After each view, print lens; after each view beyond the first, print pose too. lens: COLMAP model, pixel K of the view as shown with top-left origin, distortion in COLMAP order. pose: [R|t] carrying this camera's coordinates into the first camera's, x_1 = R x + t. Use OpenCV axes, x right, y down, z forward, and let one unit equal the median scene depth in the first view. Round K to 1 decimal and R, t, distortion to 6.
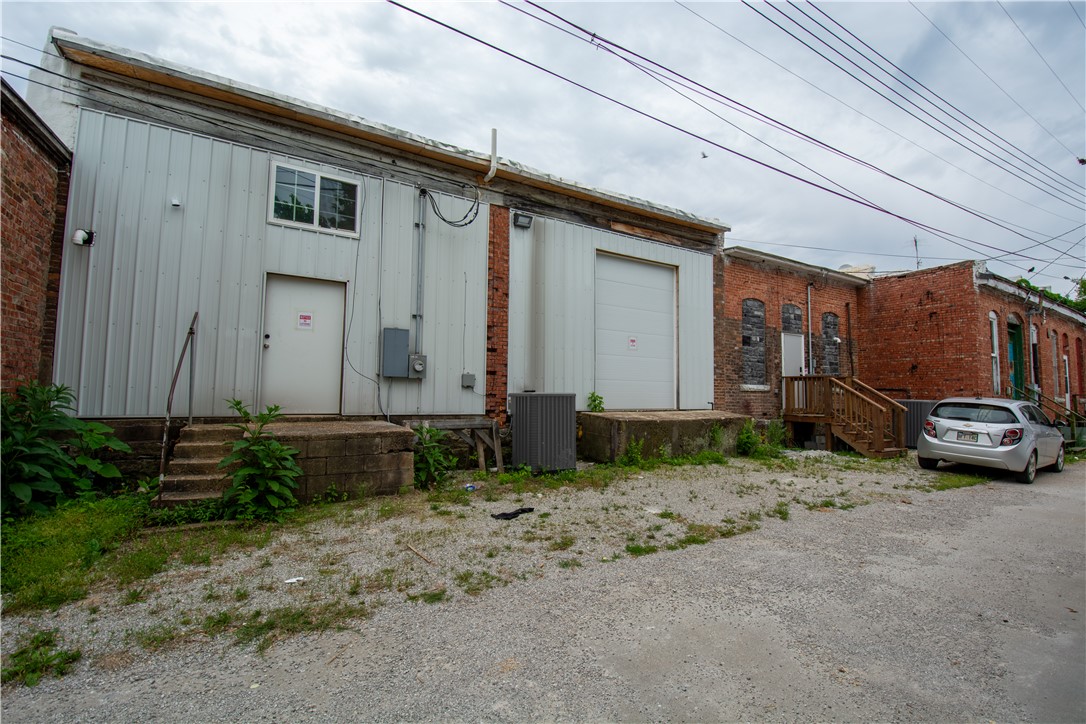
lens RADIAL K [[482.9, 0, 538.9], [0, 482.9, 365.6], [0, 0, 1]] dist [0.006666, -0.016549]
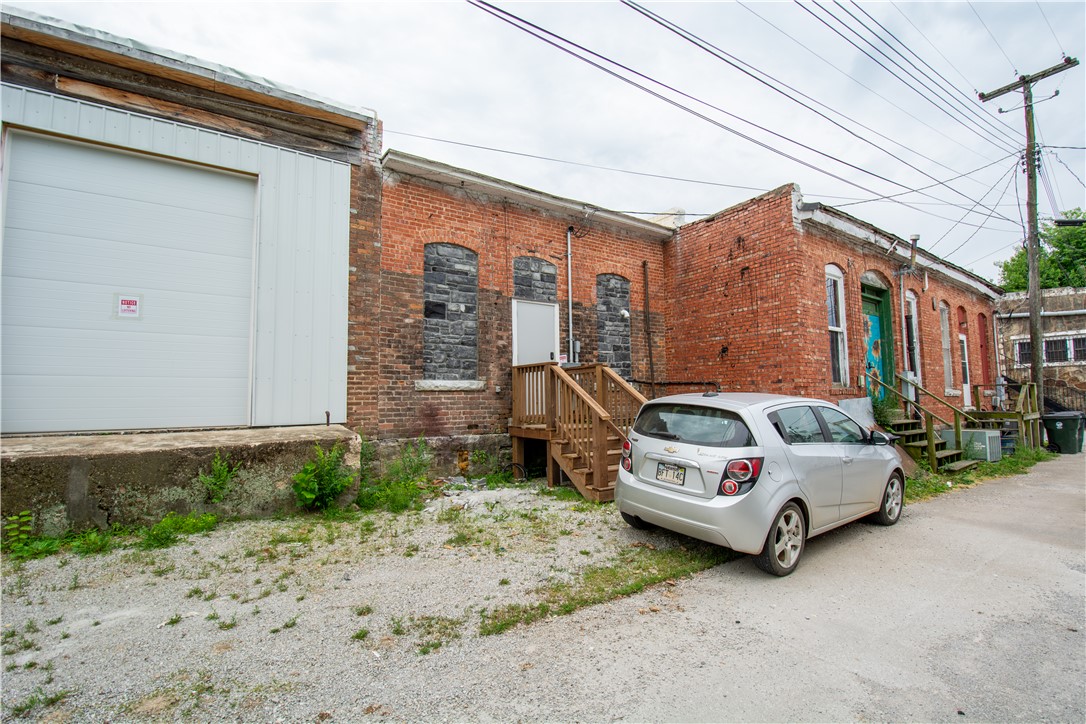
lens RADIAL K [[482.9, 0, 537.4], [0, 482.9, 367.9], [0, 0, 1]] dist [0.006666, -0.016549]
pose [[0.997889, -0.021054, 0.061427, 0.632471], [0.021282, 0.999769, -0.003056, 0.034033], [-0.061349, 0.004357, 0.998107, 0.448428]]
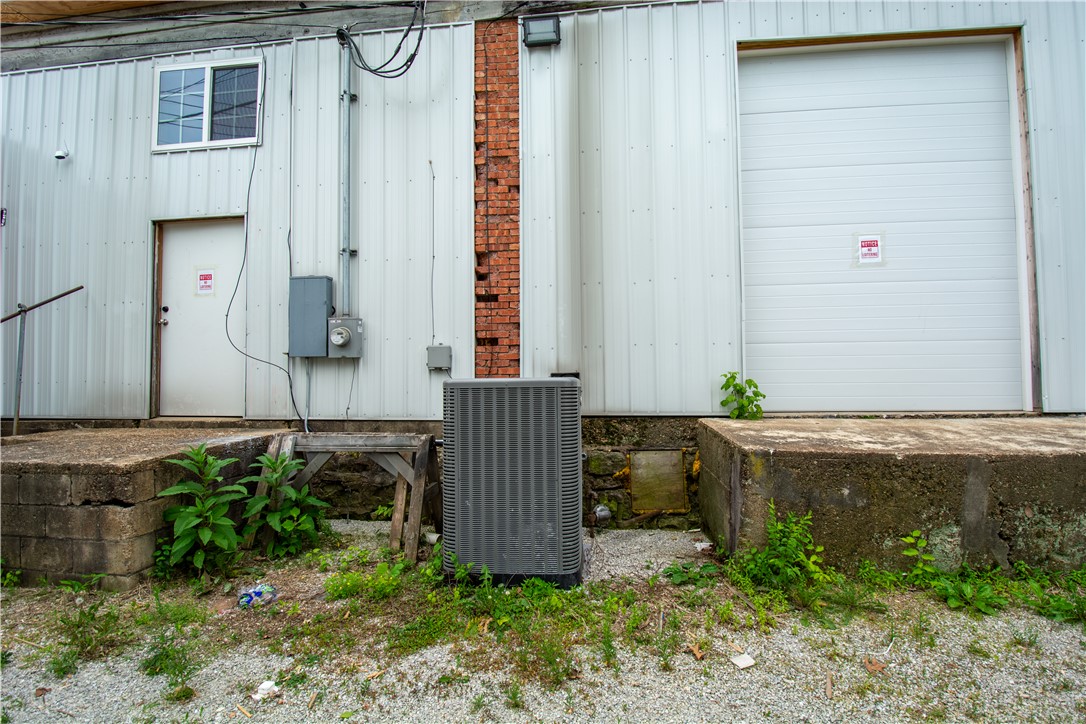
lens RADIAL K [[482.9, 0, 538.4], [0, 482.9, 363.2], [0, 0, 1]] dist [0.006666, -0.016549]
pose [[0.794205, -0.036430, -0.606557, 0.221824], [0.055878, 0.998350, 0.013204, 0.029160], [0.605075, -0.044380, 0.794931, 0.517663]]
